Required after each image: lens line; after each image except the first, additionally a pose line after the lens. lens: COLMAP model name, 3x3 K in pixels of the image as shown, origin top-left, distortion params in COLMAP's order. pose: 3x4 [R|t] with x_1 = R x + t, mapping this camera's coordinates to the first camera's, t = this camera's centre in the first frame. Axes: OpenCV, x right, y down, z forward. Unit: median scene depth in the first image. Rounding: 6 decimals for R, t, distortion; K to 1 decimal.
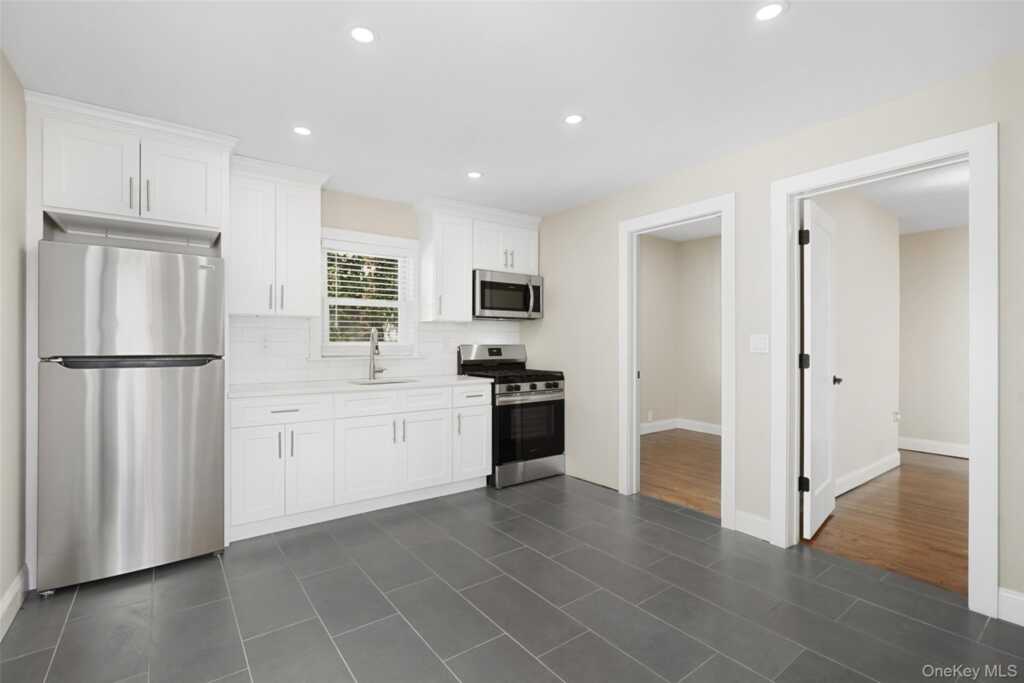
lens RADIAL K [[492.8, 0, 514.0], [0, 492.8, 337.3], [0, 0, 1]] dist [0.001298, 0.000153]
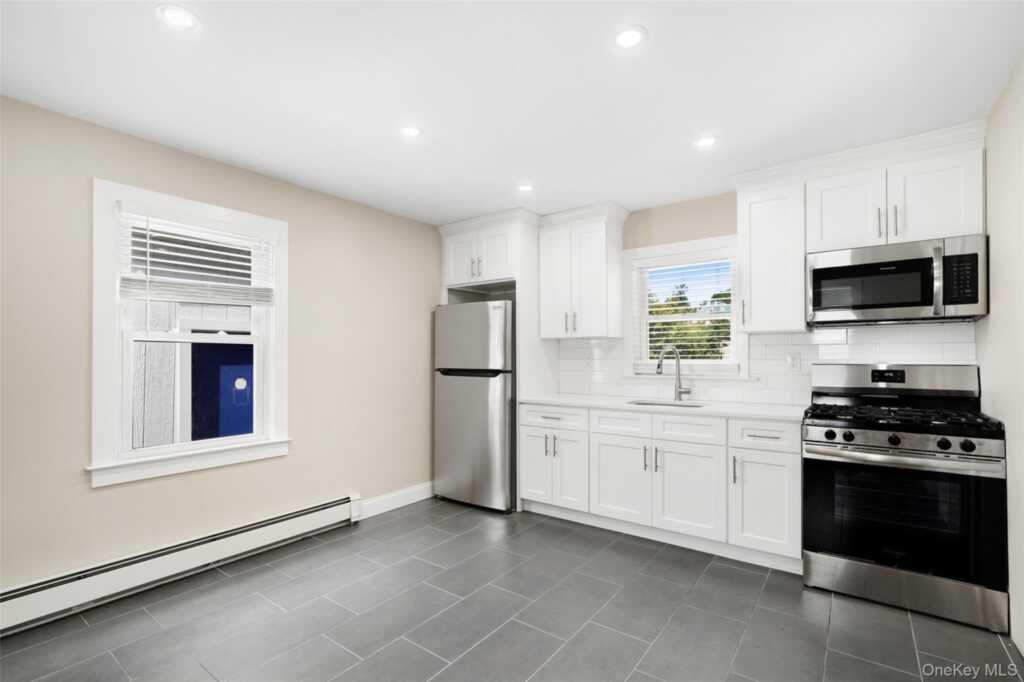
lens RADIAL K [[468.9, 0, 508.3], [0, 468.9, 354.0], [0, 0, 1]] dist [-0.000439, 0.000282]
pose [[0.272672, -0.012215, -0.962030, 0.464554], [0.007609, 0.999916, -0.010540, 0.005030], [0.962077, -0.004446, 0.272742, 0.456050]]
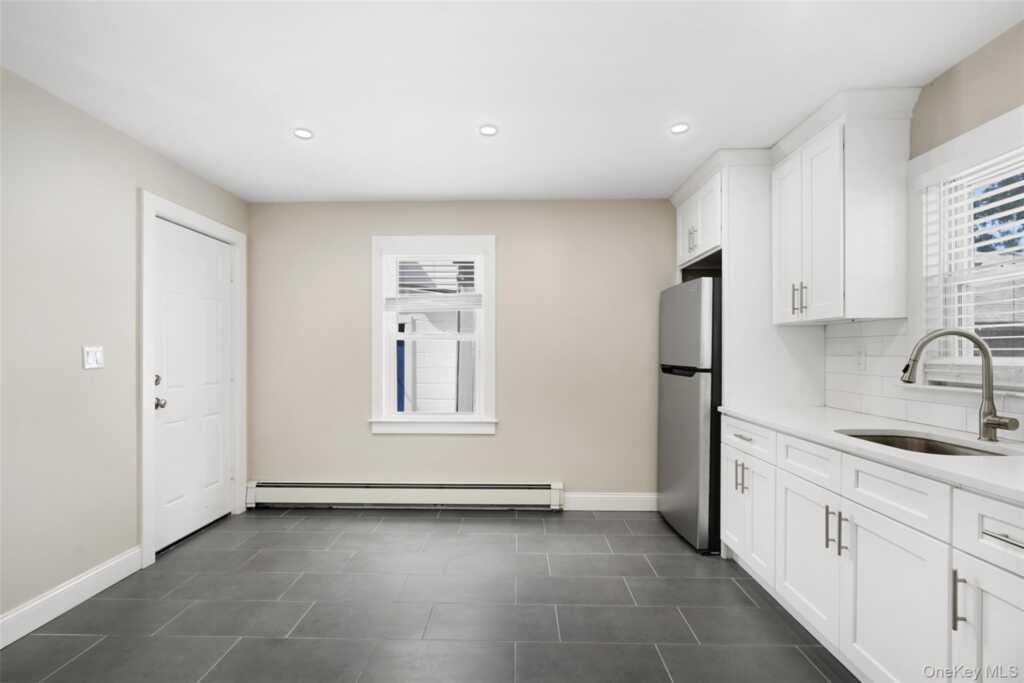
lens RADIAL K [[481.1, 0, 511.3], [0, 481.1, 358.7], [0, 0, 1]] dist [0.000277, 0.000327]
pose [[-0.626594, 0.000498, -0.779346, 0.324131], [-0.003625, 0.999987, 0.003553, 0.010609], [0.779337, 0.005051, -0.626584, 0.930761]]
